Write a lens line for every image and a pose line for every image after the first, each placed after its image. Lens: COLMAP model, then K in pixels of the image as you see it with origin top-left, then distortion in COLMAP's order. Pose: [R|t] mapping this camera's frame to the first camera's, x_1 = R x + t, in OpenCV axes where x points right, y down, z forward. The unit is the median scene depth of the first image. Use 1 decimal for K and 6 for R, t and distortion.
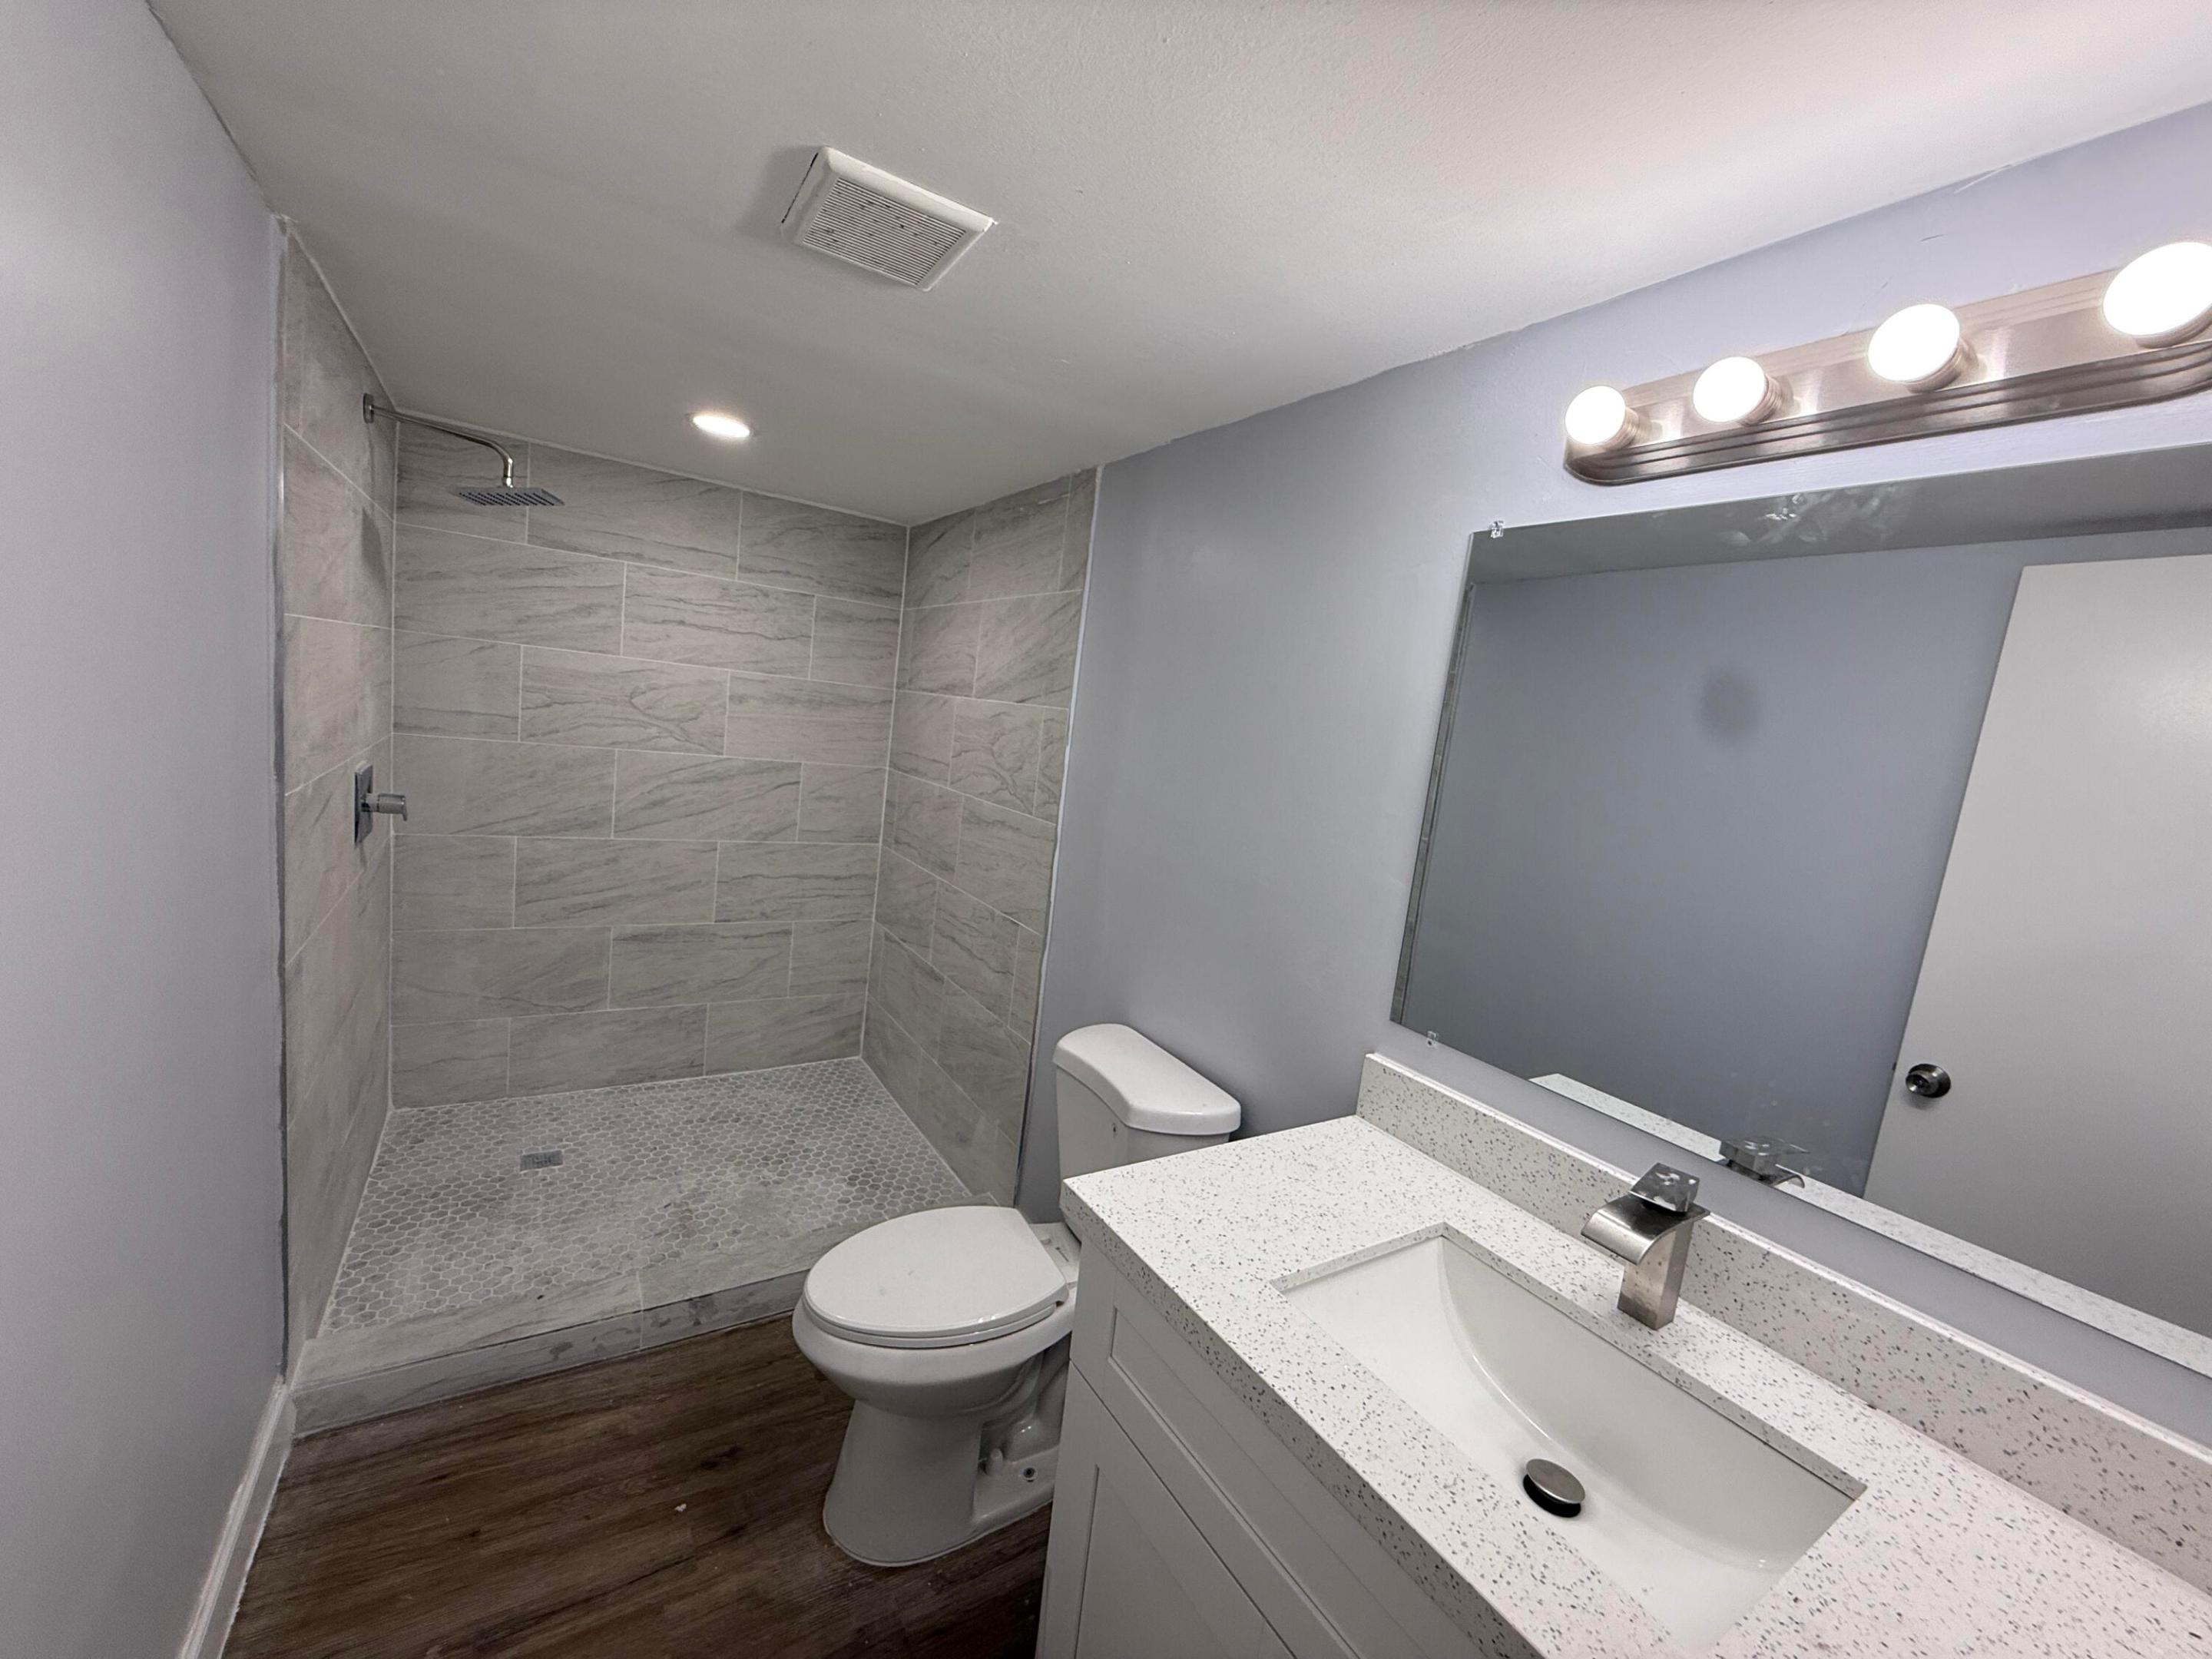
lens RADIAL K [[880.5, 0, 1105.0], [0, 880.5, 840.4], [0, 0, 1]] dist [0.001366, -0.000065]
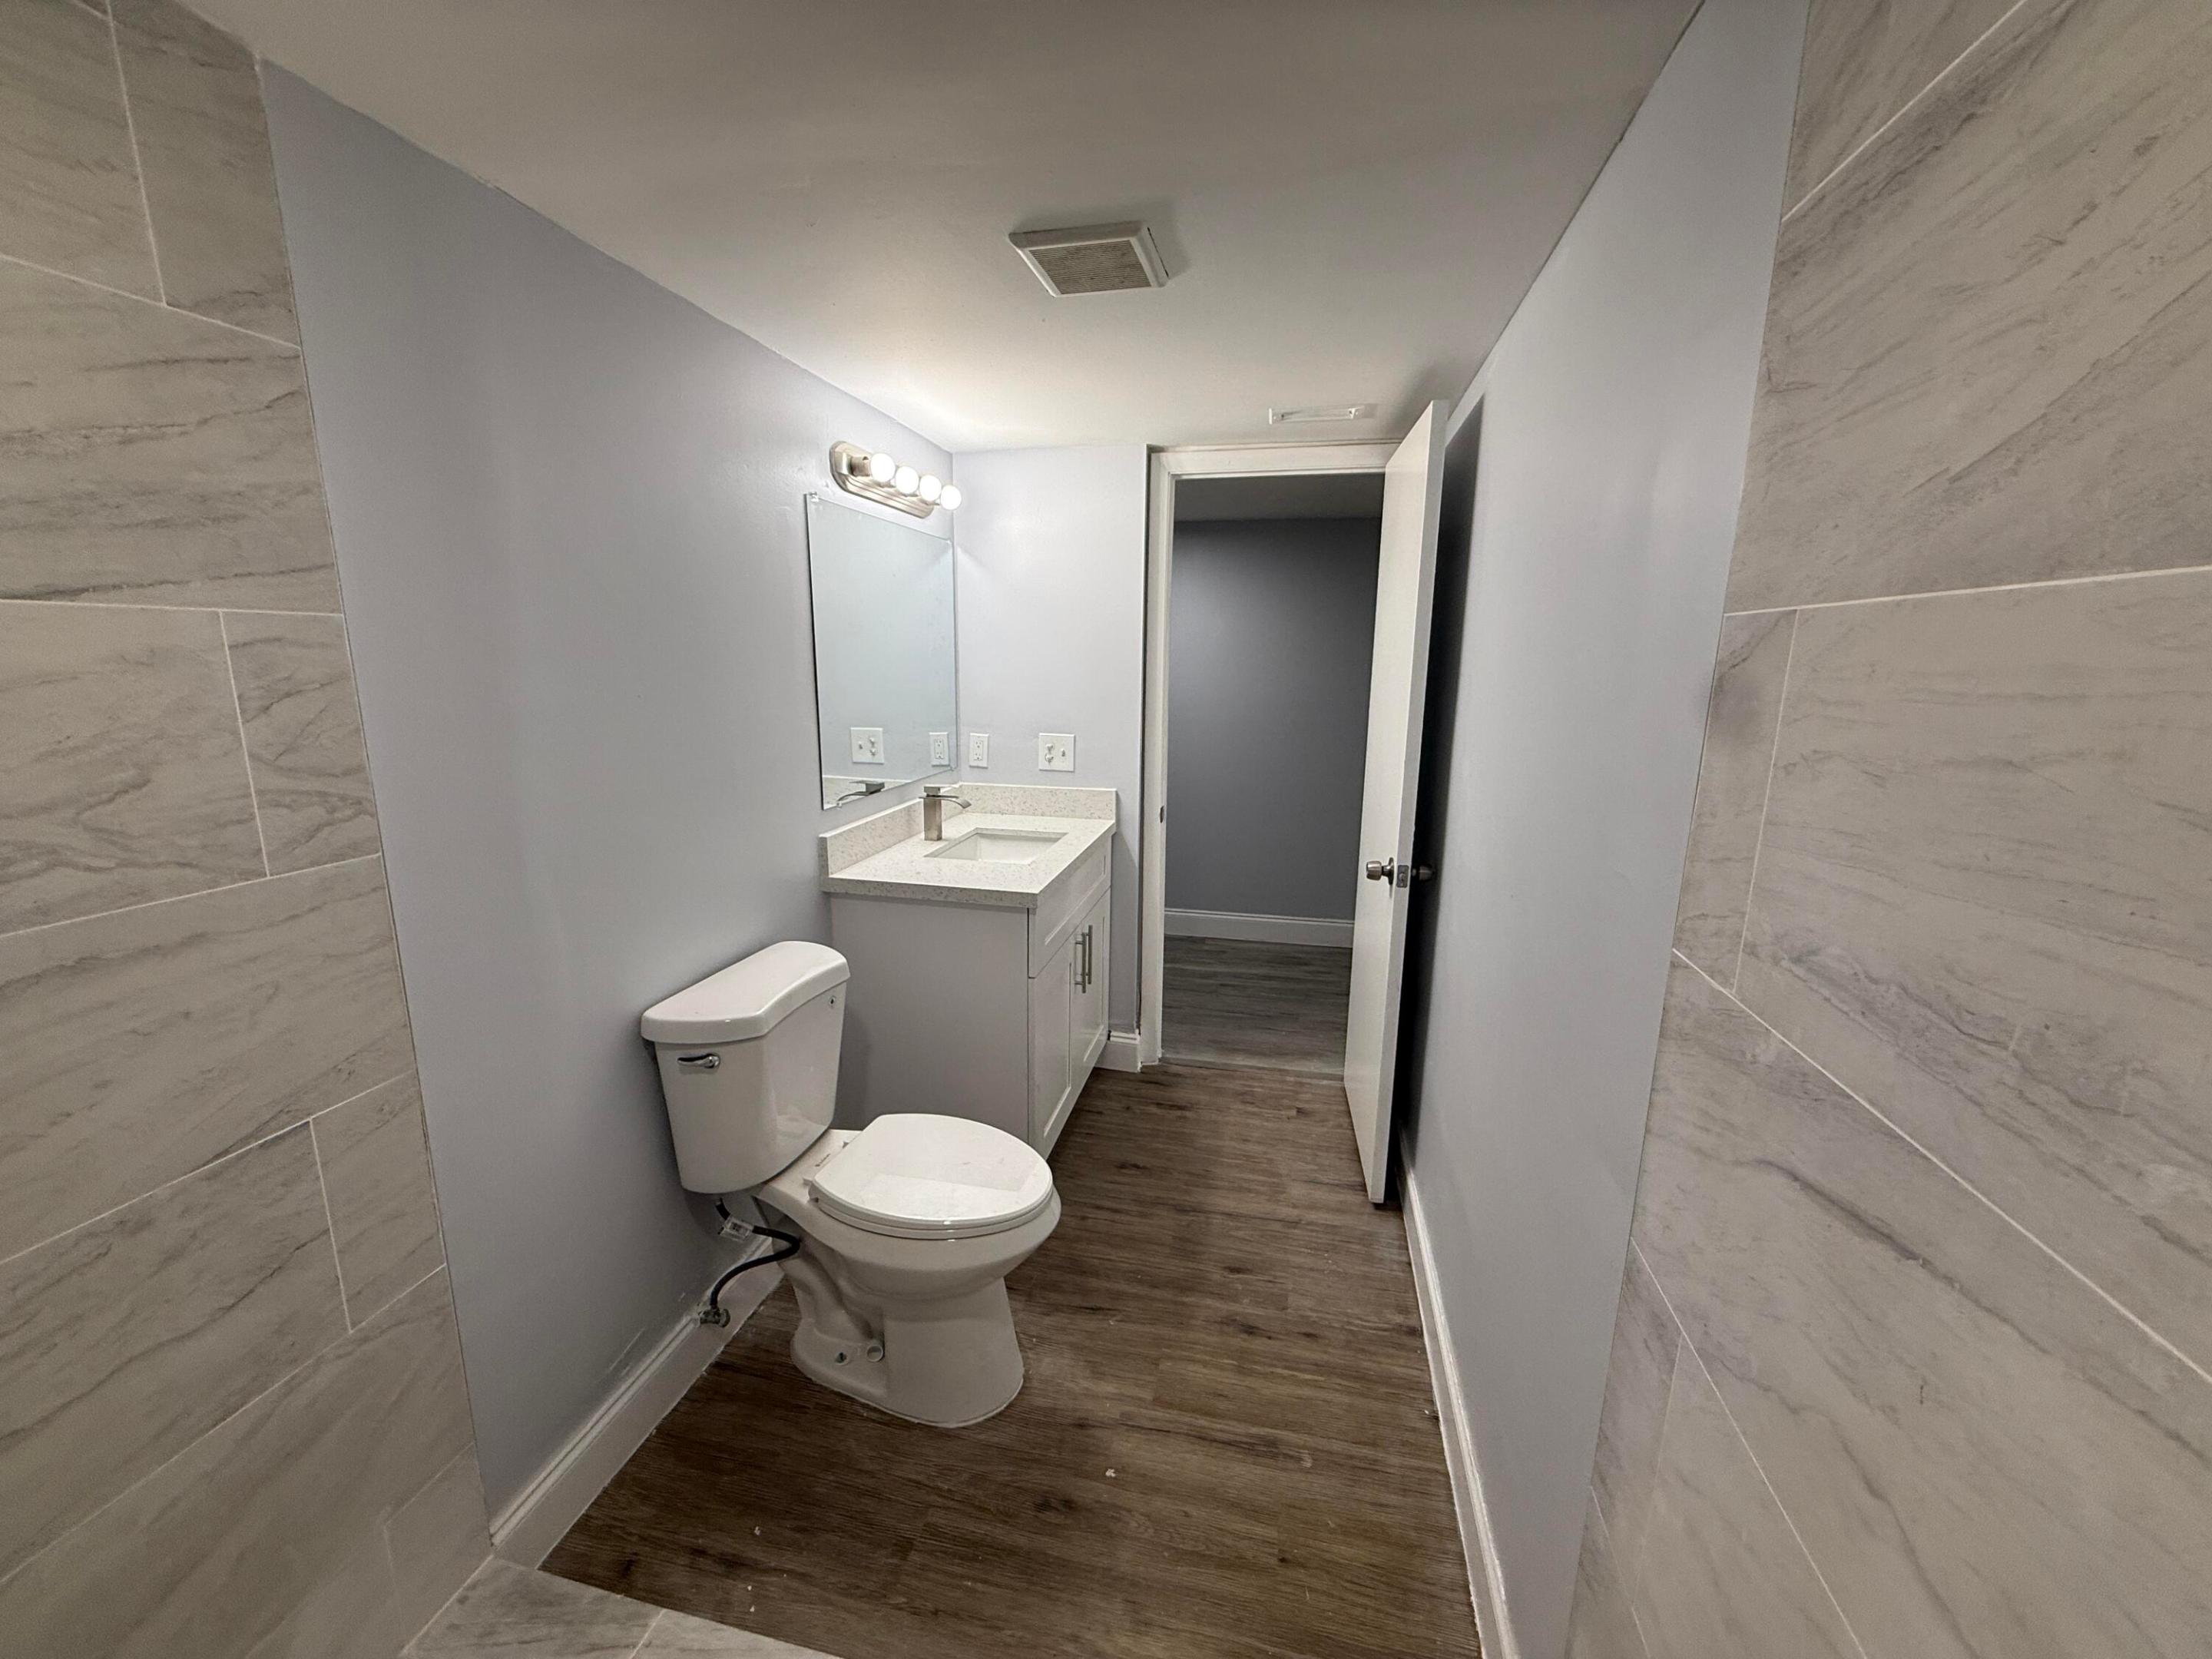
lens RADIAL K [[880.5, 0, 1087.2], [0, 880.5, 823.9], [0, 0, 1]] dist [0.001366, -0.000065]
pose [[-0.689487, -0.259238, 0.676316, -0.952103], [0.006391, 0.931540, 0.363583, -0.304164], [-0.724270, 0.255008, -0.640628, 1.477020]]
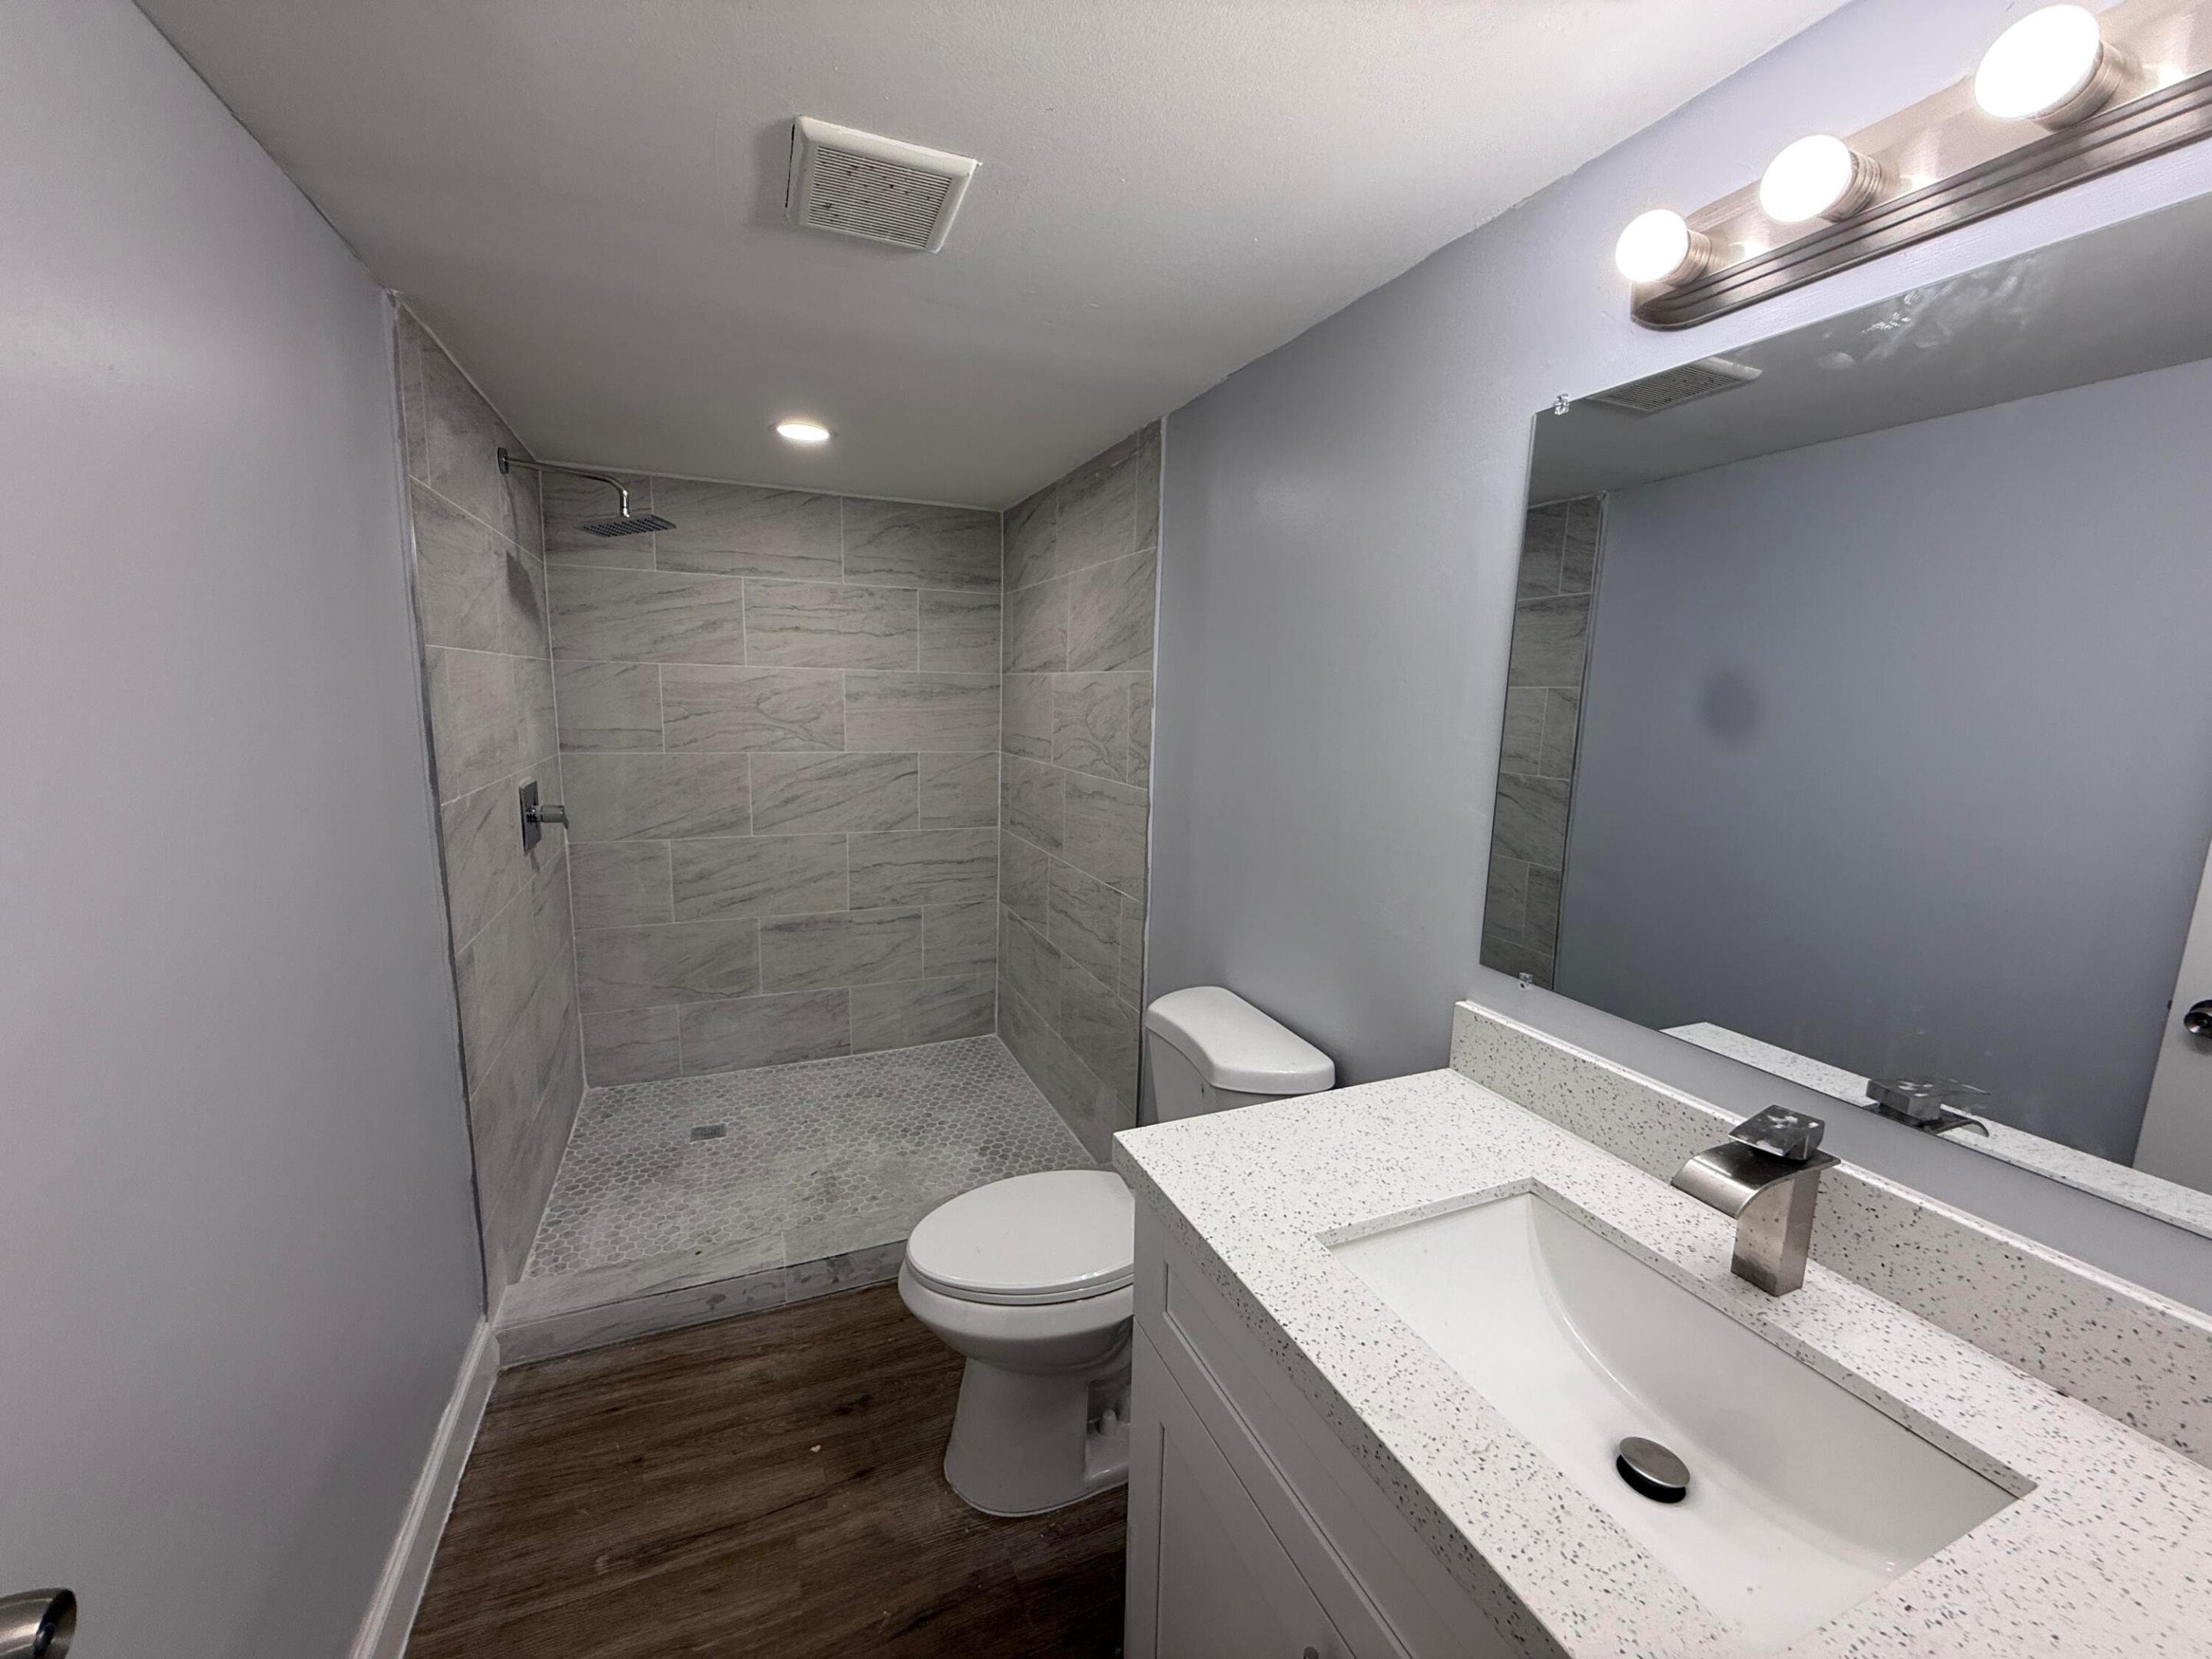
lens RADIAL K [[880.5, 0, 1106.1], [0, 880.5, 839.7], [0, 0, 1]] dist [0.001366, -0.000065]
pose [[0.982322, -0.064613, -0.175697, 0.098551], [0.067646, 0.997645, 0.011325, 0.034401], [0.174551, -0.023010, 0.984379, 0.029836]]
